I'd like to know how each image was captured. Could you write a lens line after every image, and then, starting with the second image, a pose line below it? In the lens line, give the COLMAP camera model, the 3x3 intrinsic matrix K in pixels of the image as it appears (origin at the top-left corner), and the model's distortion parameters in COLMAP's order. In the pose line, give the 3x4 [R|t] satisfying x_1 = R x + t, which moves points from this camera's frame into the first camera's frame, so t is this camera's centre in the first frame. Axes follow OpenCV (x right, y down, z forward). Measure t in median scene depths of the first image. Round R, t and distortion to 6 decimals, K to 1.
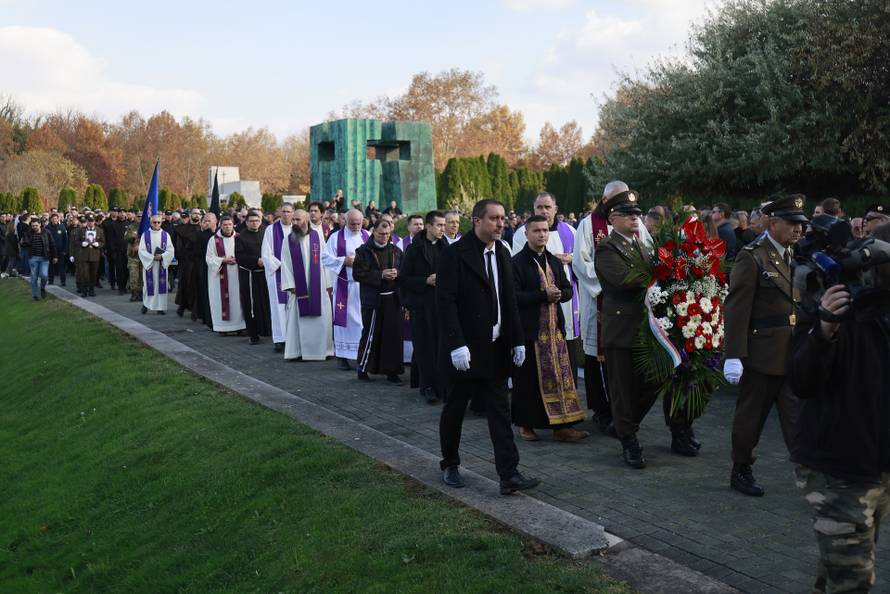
lens RADIAL K [[2127.5, 0, 444.0], [0, 2127.5, 340.5], [0, 0, 1]] dist [0.076667, 5.629986]
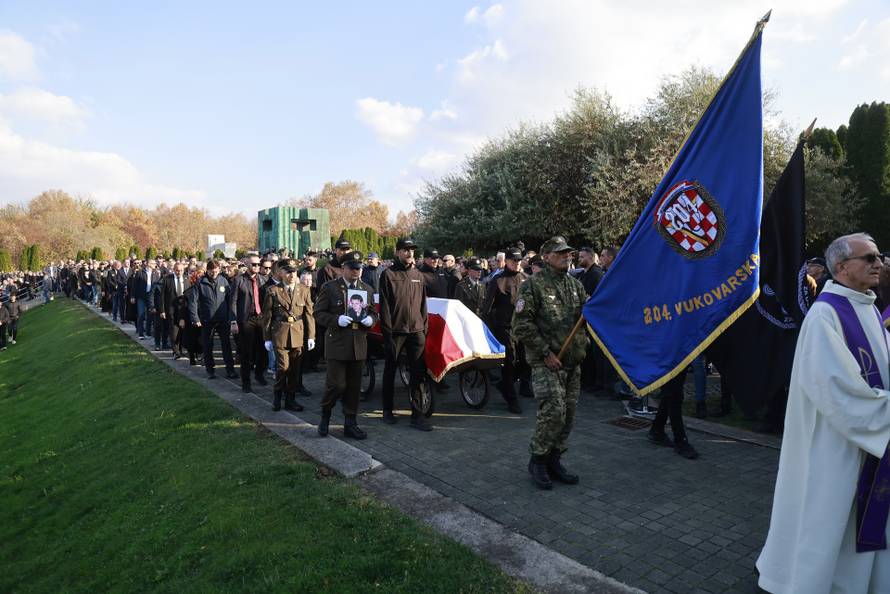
lens RADIAL K [[2127.5, 0, 444.0], [0, 2127.5, 340.5], [0, 0, 1]] dist [0.076667, 5.629986]
pose [[0.963791, -0.013816, 0.266300, -0.376213], [0.018474, 0.999717, -0.014994, 0.033340], [-0.266018, 0.019370, 0.963774, -0.703200]]
